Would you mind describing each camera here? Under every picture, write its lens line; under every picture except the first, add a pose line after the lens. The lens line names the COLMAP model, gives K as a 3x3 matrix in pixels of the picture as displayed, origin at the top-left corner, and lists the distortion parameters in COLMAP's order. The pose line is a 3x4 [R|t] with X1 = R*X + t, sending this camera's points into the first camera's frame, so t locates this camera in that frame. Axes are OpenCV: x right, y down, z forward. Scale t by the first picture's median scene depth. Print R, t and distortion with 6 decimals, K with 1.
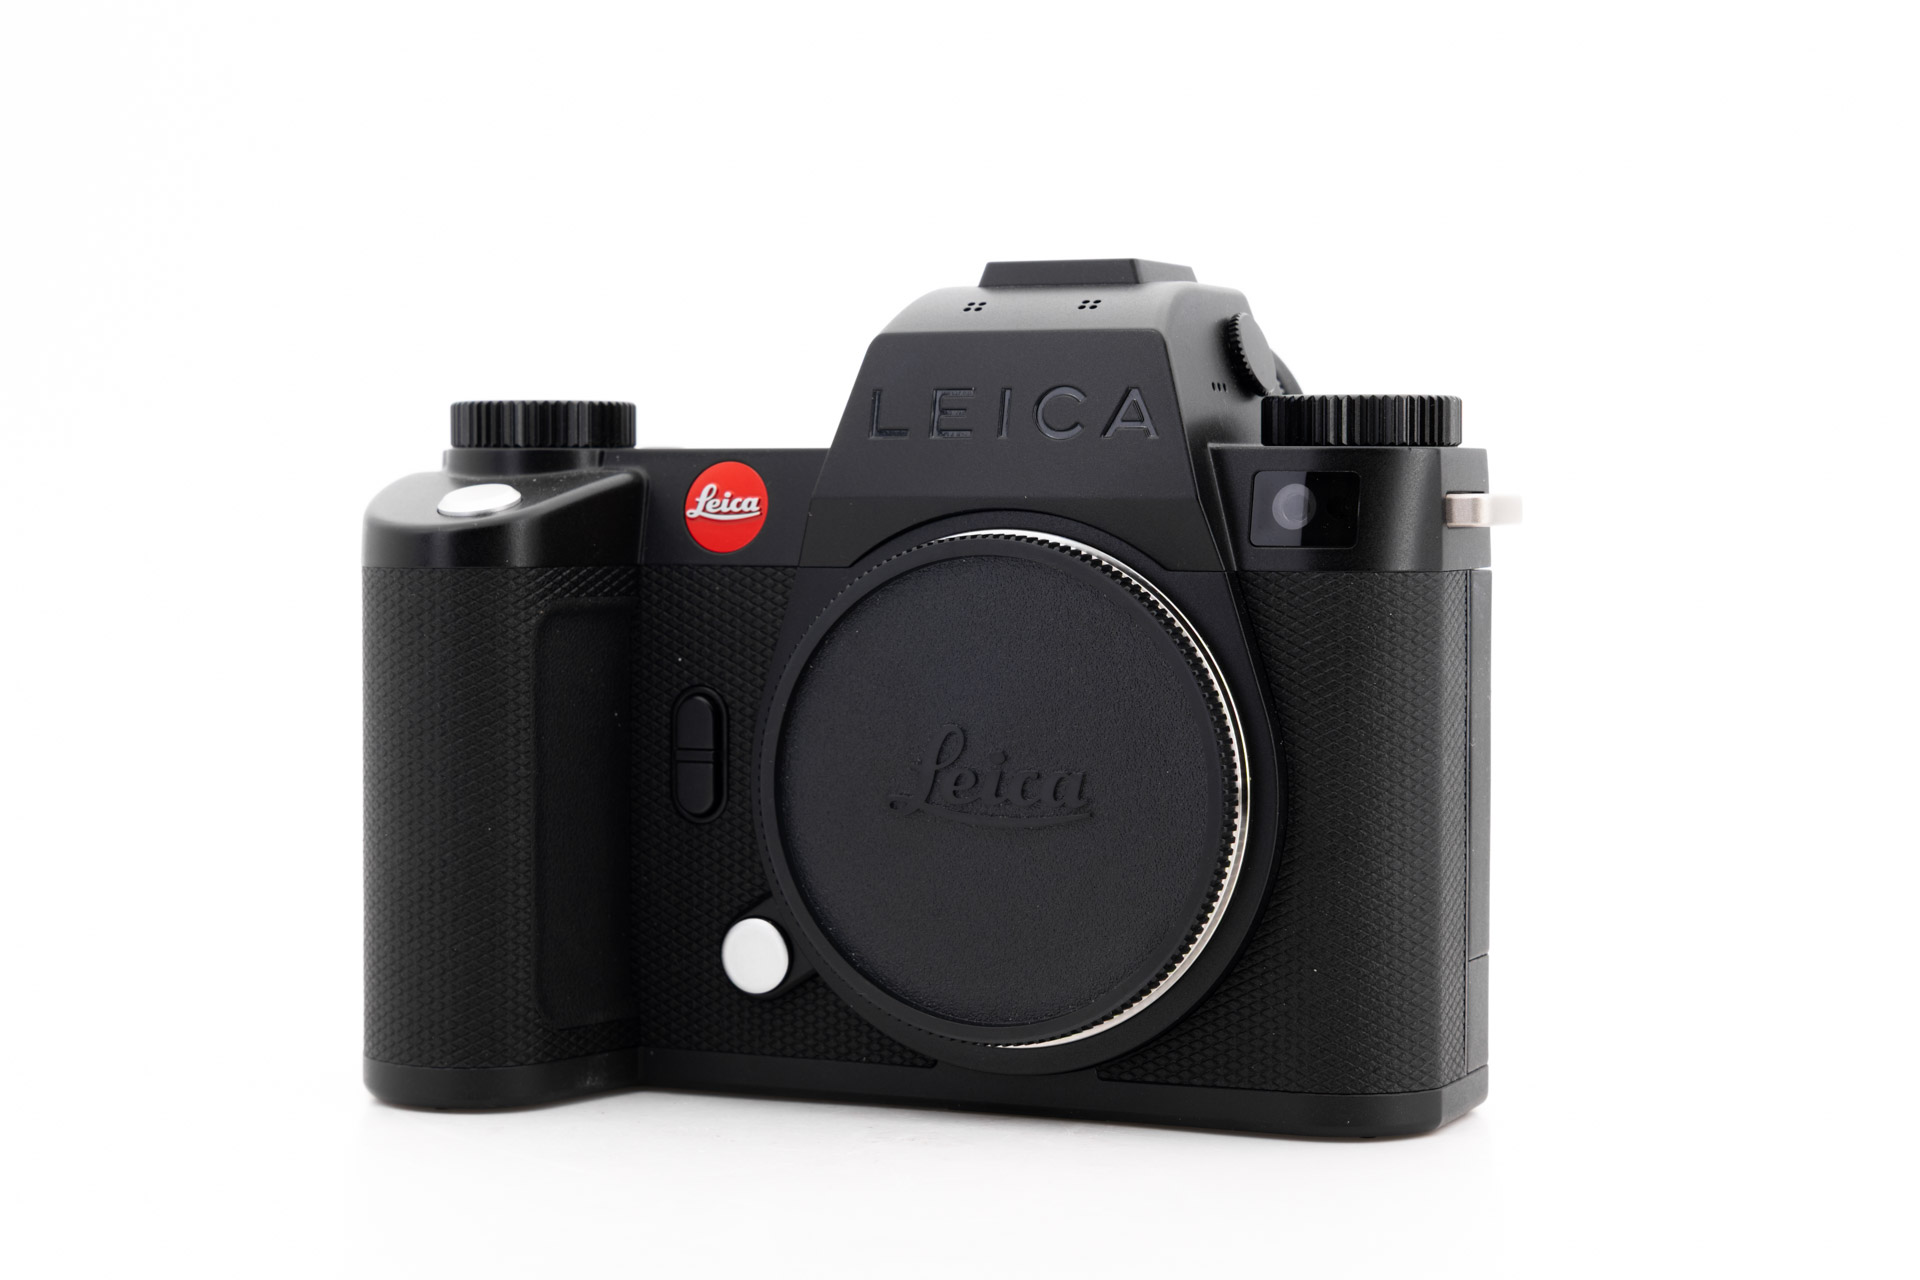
lens RADIAL K [[3831.1, 0, 959.3], [0, 3831.1, 643.3], [0, 0, 1]] dist [-0.326417, 0.000000]
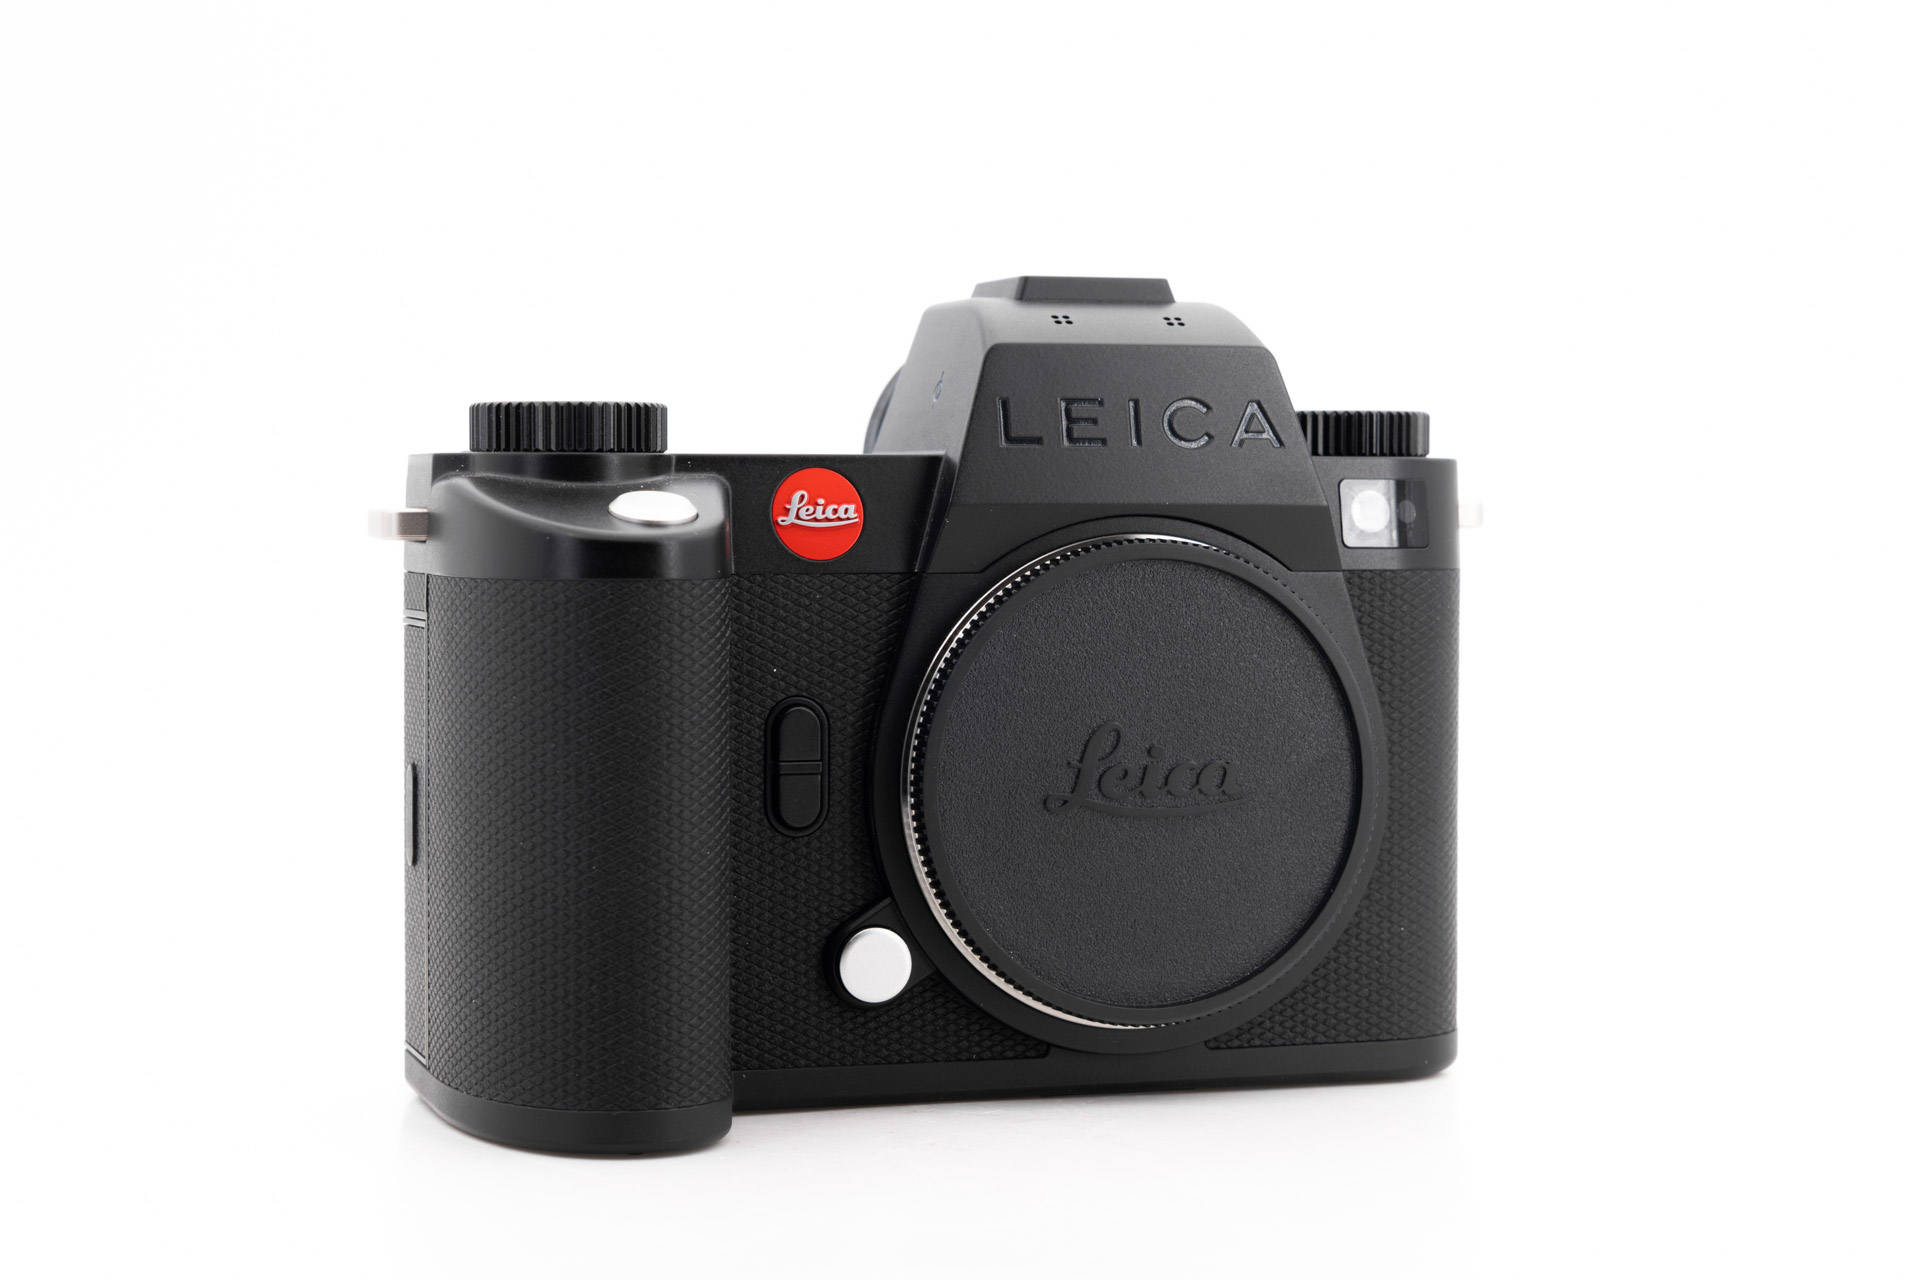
lens RADIAL K [[3831.1, 0, 958.7], [0, 3831.1, 637.5], [0, 0, 1]] dist [-0.326417, 0.000000]
pose [[0.743605, -0.026134, 0.668108, -0.695158], [0.027410, 0.999587, 0.008593, -0.011314], [-0.668057, 0.011923, 0.744015, 0.242253]]
